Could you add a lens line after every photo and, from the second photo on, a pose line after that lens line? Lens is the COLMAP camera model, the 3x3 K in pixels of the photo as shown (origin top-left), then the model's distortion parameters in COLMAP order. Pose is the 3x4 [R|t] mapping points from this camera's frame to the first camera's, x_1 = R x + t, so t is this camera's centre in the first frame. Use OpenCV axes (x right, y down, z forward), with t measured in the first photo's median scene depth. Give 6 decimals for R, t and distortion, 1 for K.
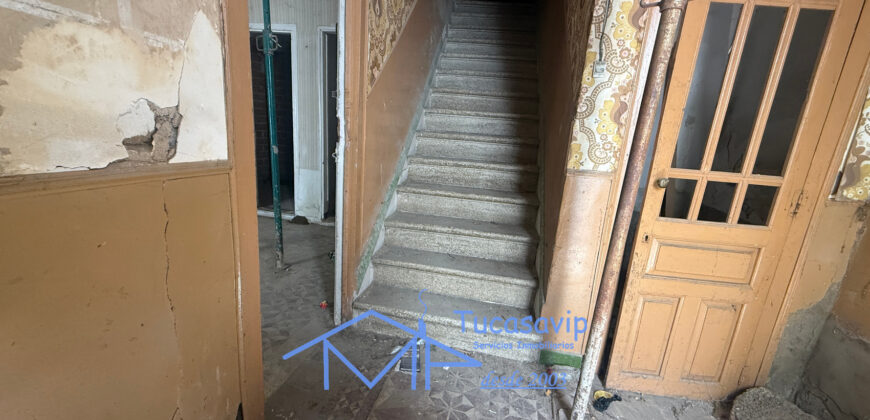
lens RADIAL K [[342.2, 0, 435.1], [0, 342.2, 214.4], [0, 0, 1]] dist [-0.000592, -0.000143]
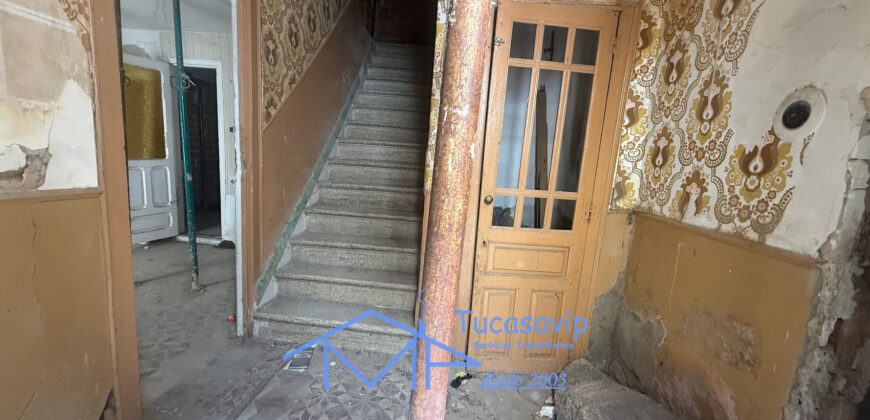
lens RADIAL K [[342.2, 0, 435.1], [0, 342.2, 214.4], [0, 0, 1]] dist [-0.000592, -0.000143]
pose [[0.993321, -0.025738, 0.112481, 0.237279], [0.033499, 0.997145, -0.067671, 0.034715], [-0.110418, 0.070987, 0.991347, -0.192164]]
